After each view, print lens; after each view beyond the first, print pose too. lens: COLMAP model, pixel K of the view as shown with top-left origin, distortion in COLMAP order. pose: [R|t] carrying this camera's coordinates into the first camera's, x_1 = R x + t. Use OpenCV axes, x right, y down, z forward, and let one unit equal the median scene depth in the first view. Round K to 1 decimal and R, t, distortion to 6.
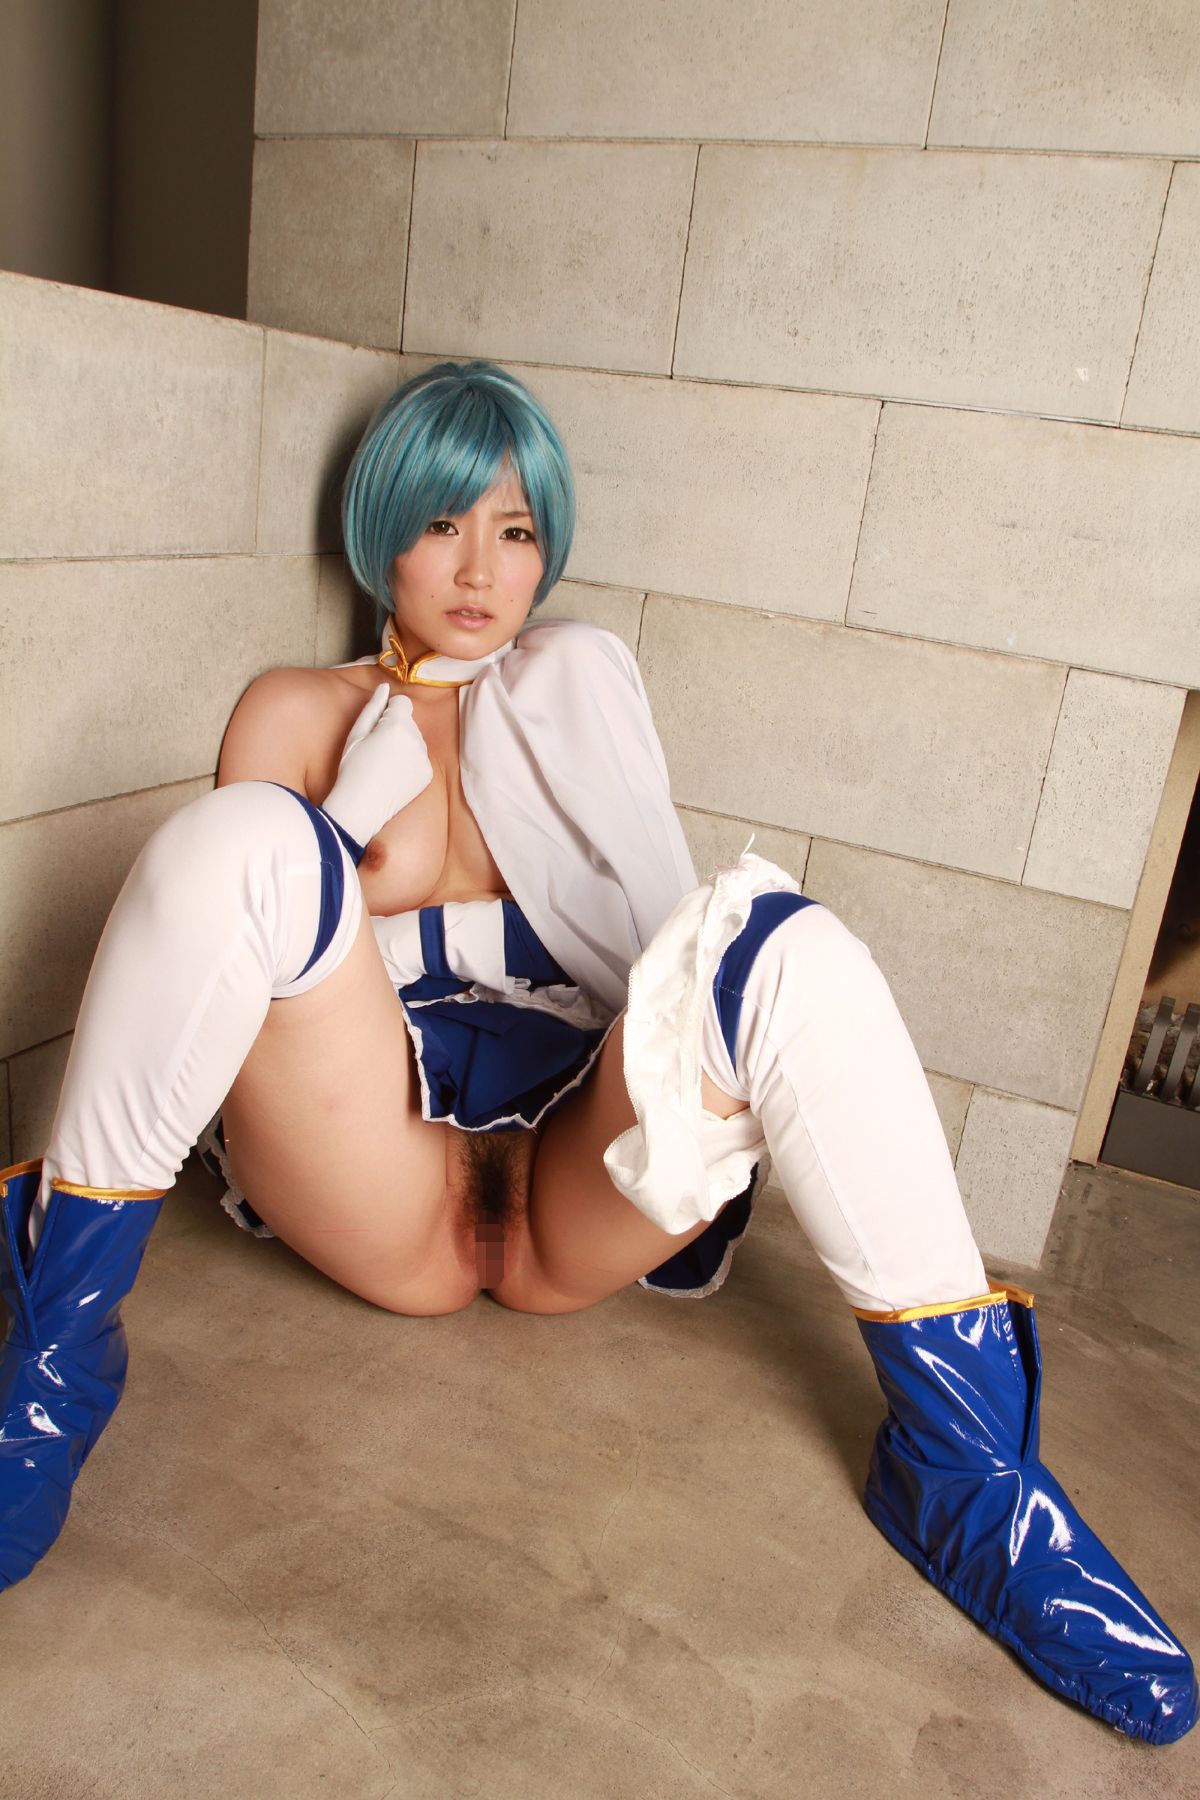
lens RADIAL K [[1336.5, 0, 600.0], [0, 1336.5, 893.1], [0, 0, 1]] dist [-0.085634, 0.035371]
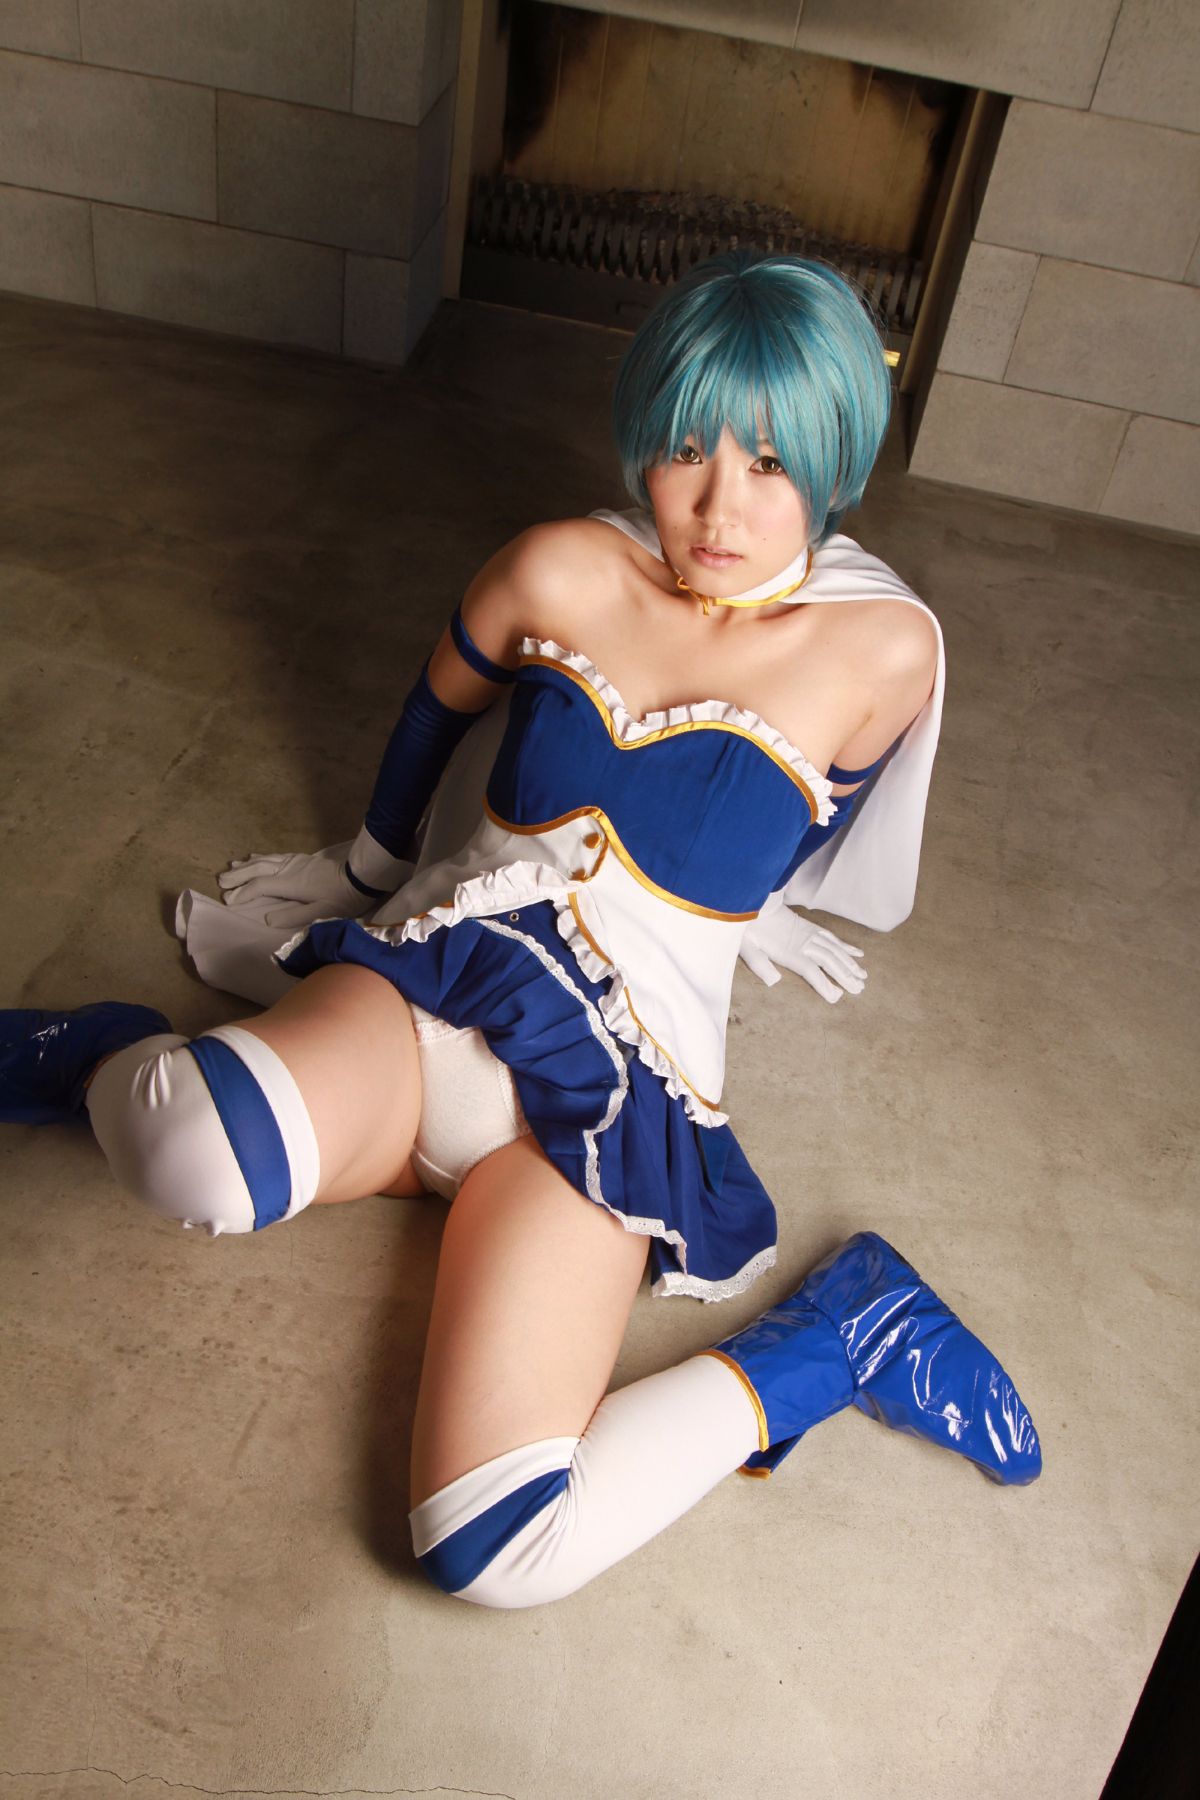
lens RADIAL K [[1760.0, 0, 619.7], [0, 1760.0, 891.4], [0, 0, 1]] dist [-0.034991, 0.000000]
pose [[0.961172, -0.180784, 0.208482, 0.024376], [0.067354, 0.886357, 0.458076, -0.119874], [-0.267602, -0.426248, 0.864119, -1.312328]]
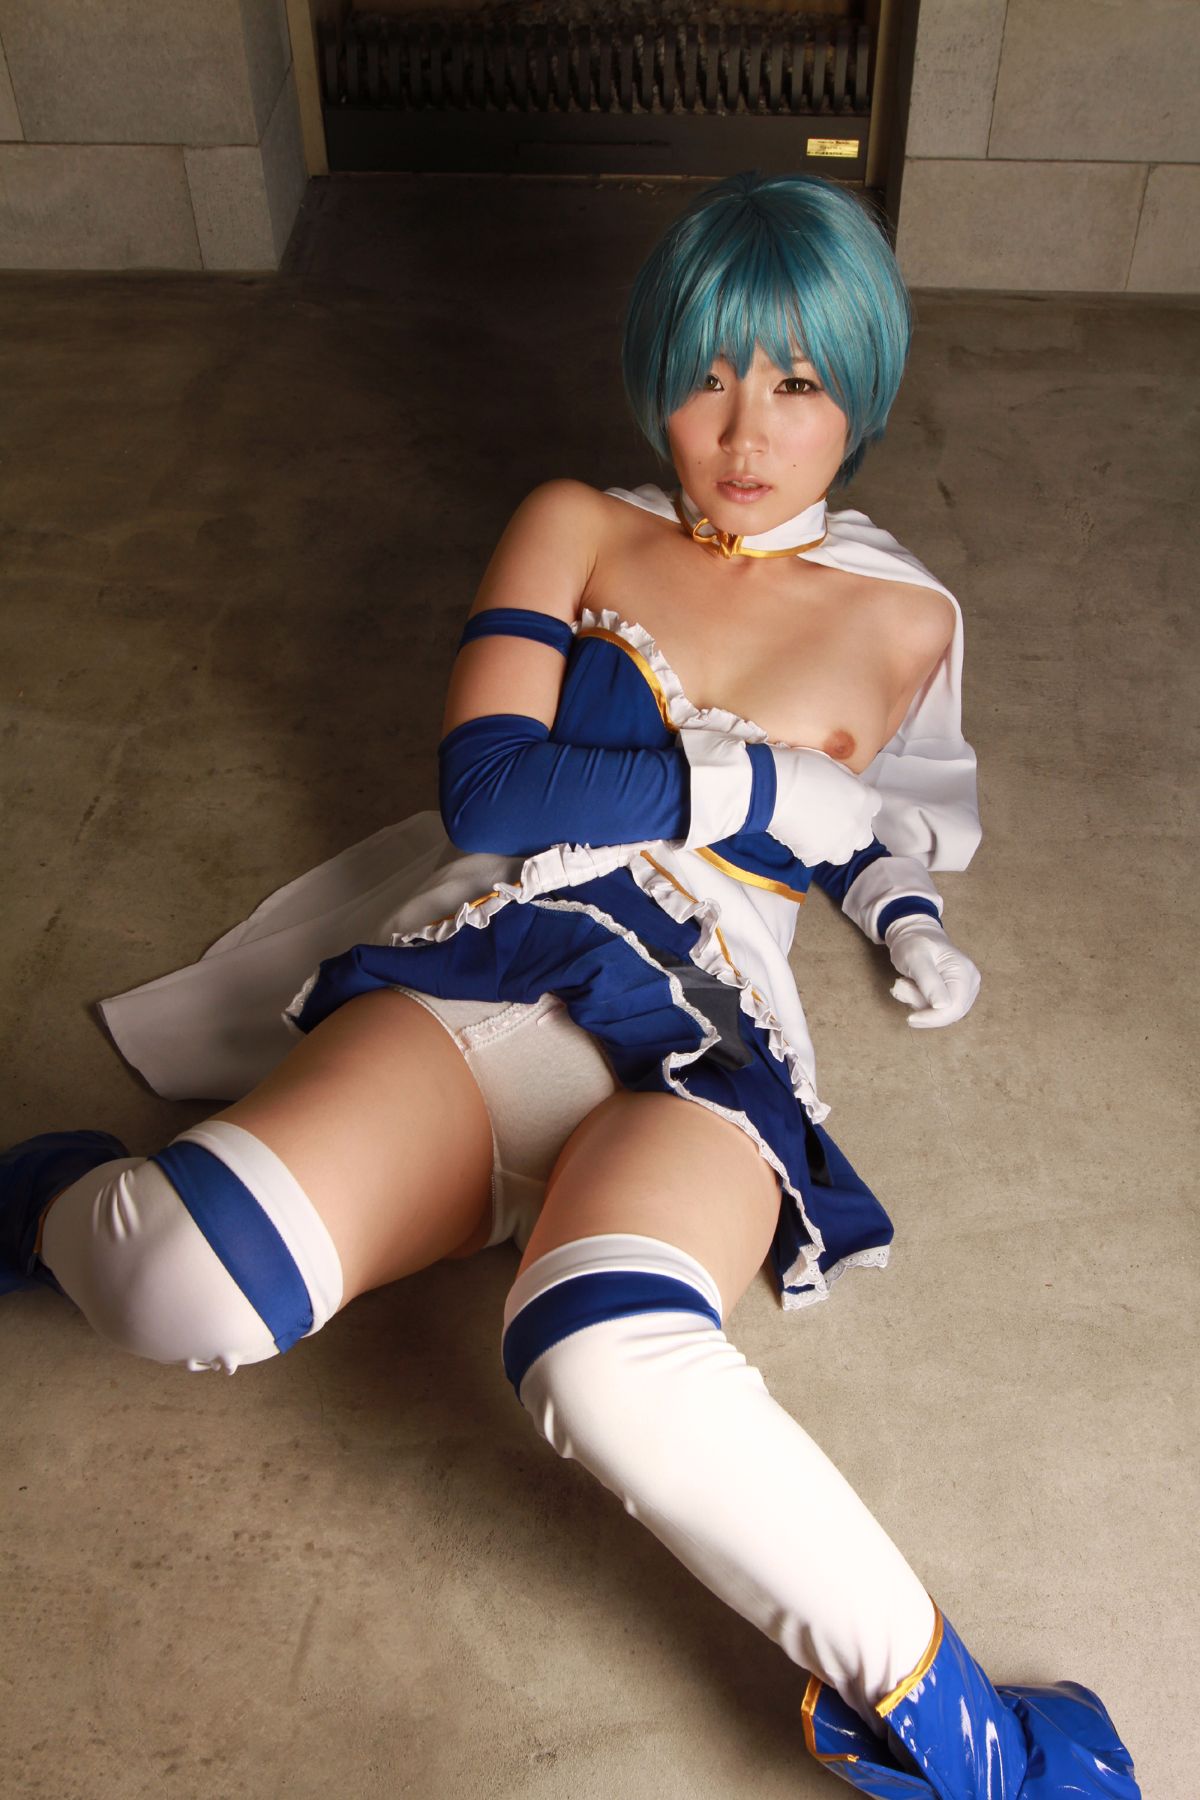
lens RADIAL K [[1941.4, 0, 608.9], [0, 1941.4, 896.9], [0, 0, 1]] dist [-0.021518, 0.000000]
pose [[0.918345, -0.360795, 0.162693, 0.096971], [0.233162, 0.825355, 0.514223, -0.137439], [-0.319808, -0.434300, 0.842084, -1.164286]]
